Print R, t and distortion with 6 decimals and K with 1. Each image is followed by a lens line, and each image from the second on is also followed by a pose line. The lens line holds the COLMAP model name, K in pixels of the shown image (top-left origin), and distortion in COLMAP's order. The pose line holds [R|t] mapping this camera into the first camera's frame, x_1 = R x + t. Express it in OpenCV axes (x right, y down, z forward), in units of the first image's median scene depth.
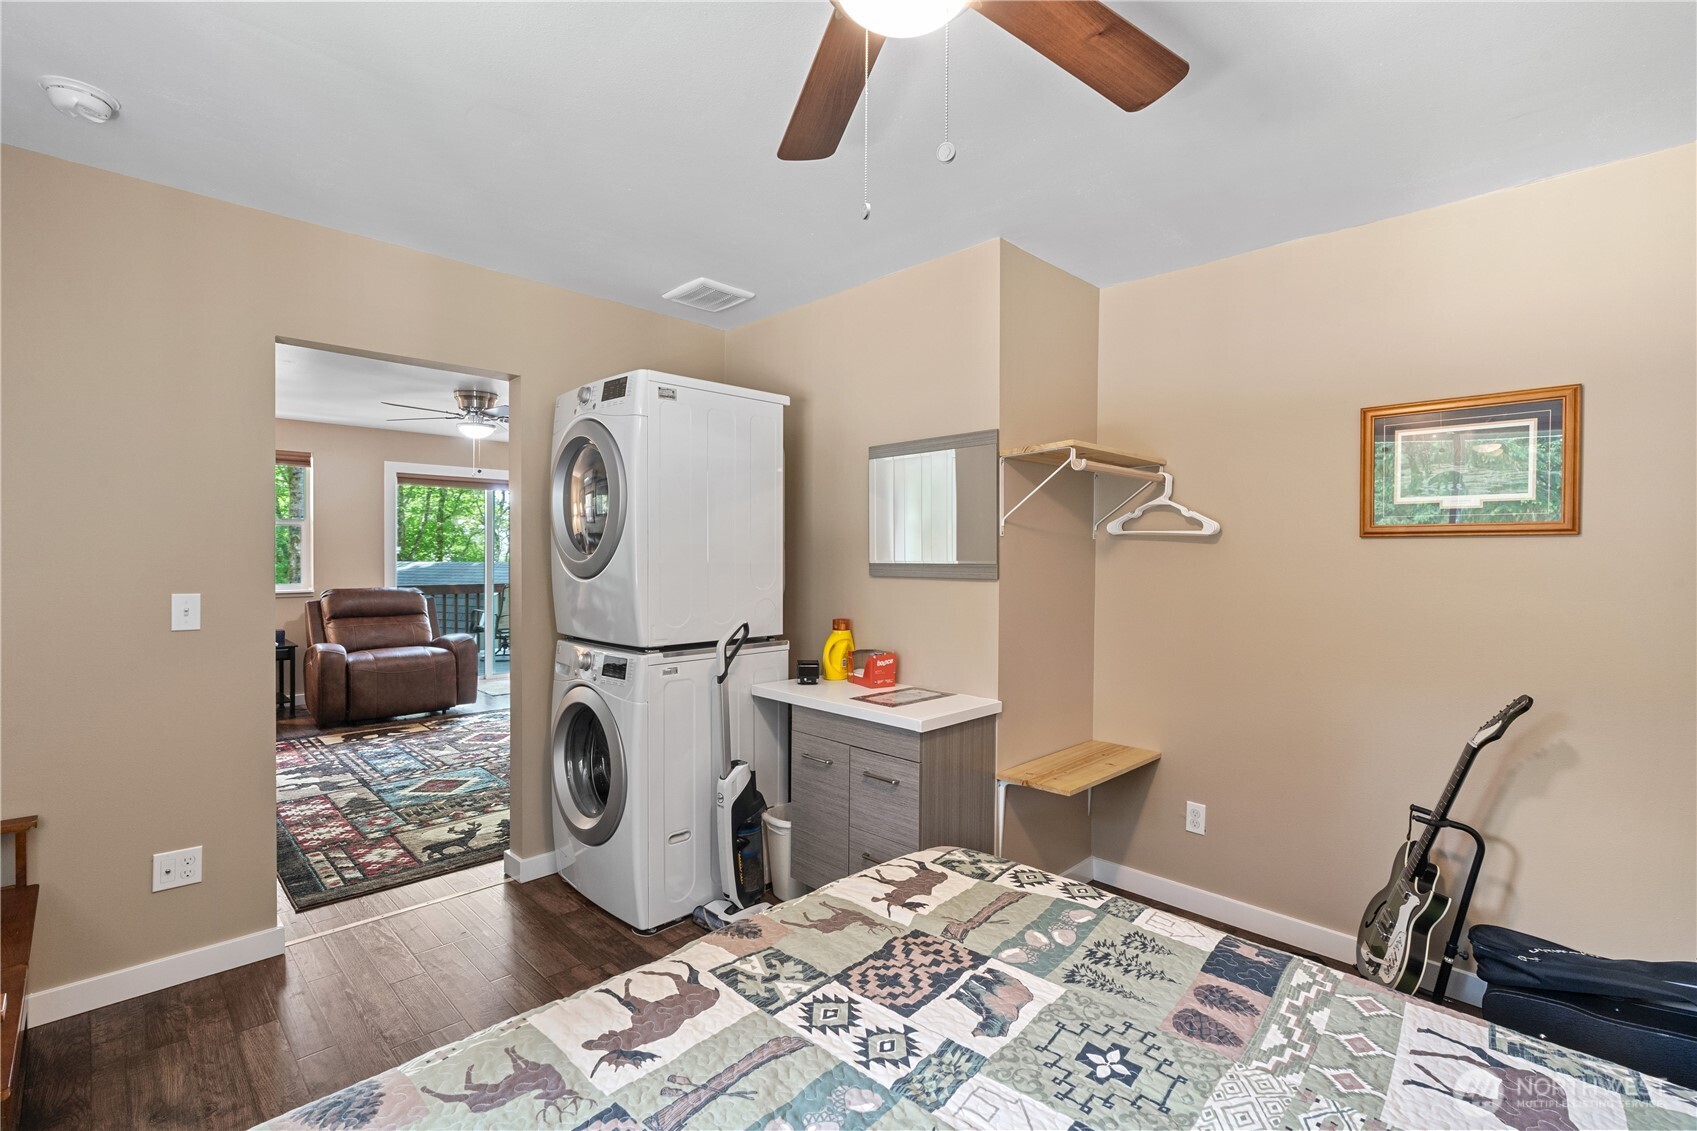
lens RADIAL K [[767.8, 0, 848.5], [0, 767.8, 565.5], [0, 0, 1]] dist [-0.008952, 0.001017]
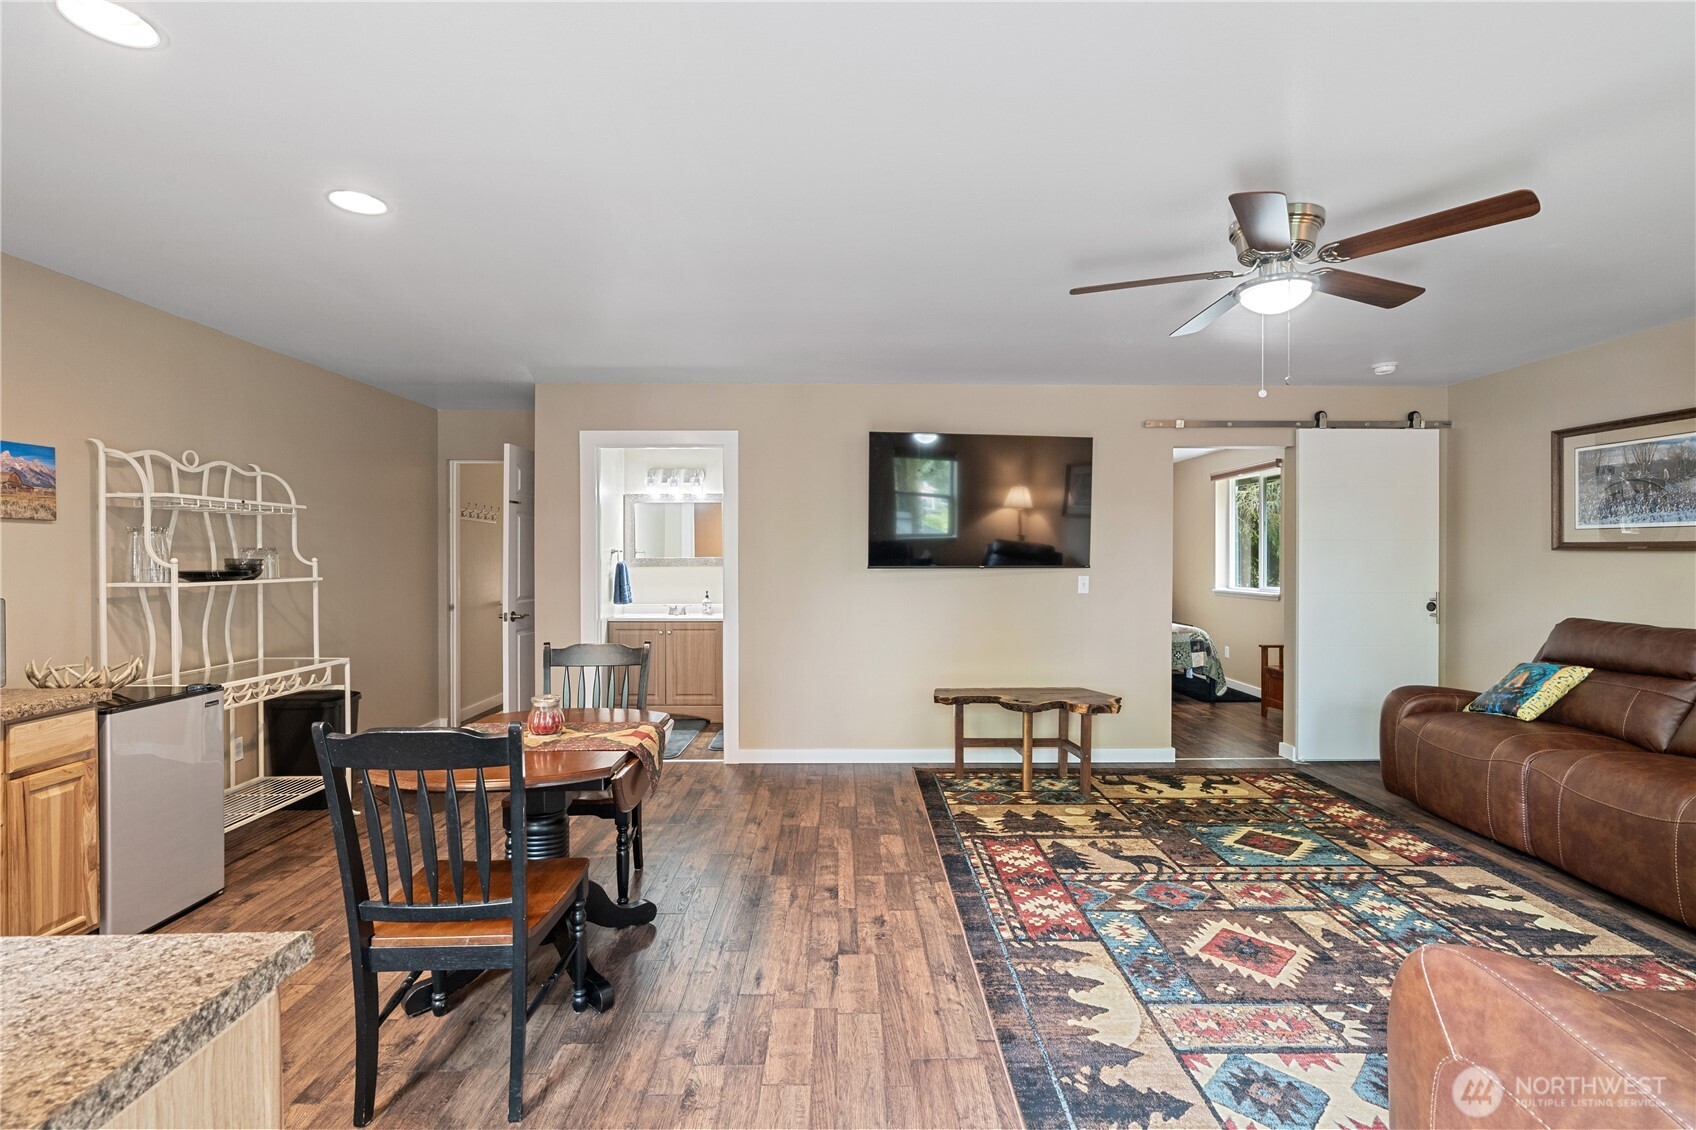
lens RADIAL K [[767.3, 0, 848.0], [0, 767.3, 565.0], [0, 0, 1]] dist [-0.008952, 0.001017]
pose [[-0.714723, -0.016623, 0.699210, -0.774213], [0.003751, 0.999612, 0.027600, -0.032099], [-0.699398, 0.022349, -0.714383, 1.880306]]
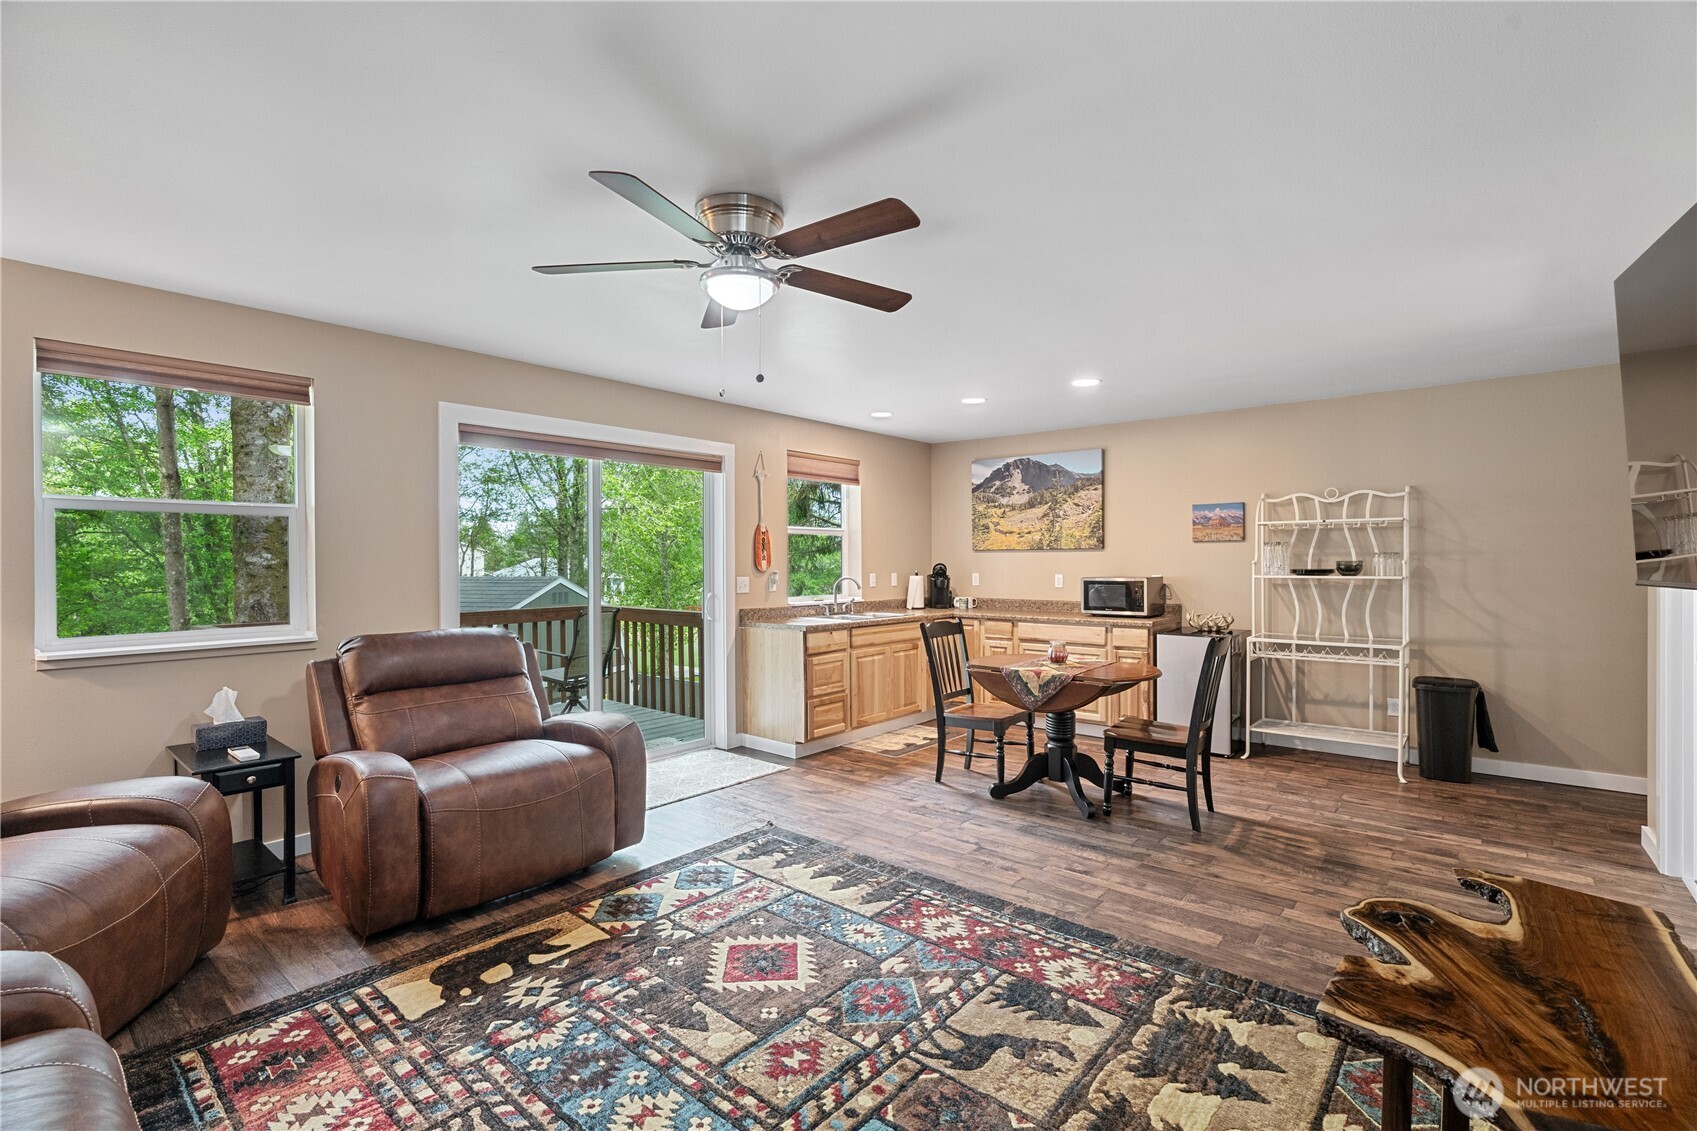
lens RADIAL K [[767.8, 0, 848.5], [0, 767.8, 565.5], [0, 0, 1]] dist [-0.008952, 0.001017]
pose [[0.996611, -0.012310, 0.081333, -0.566152], [0.013018, 0.999882, -0.008172, -0.011994], [-0.081223, 0.009204, 0.996653, 0.667445]]
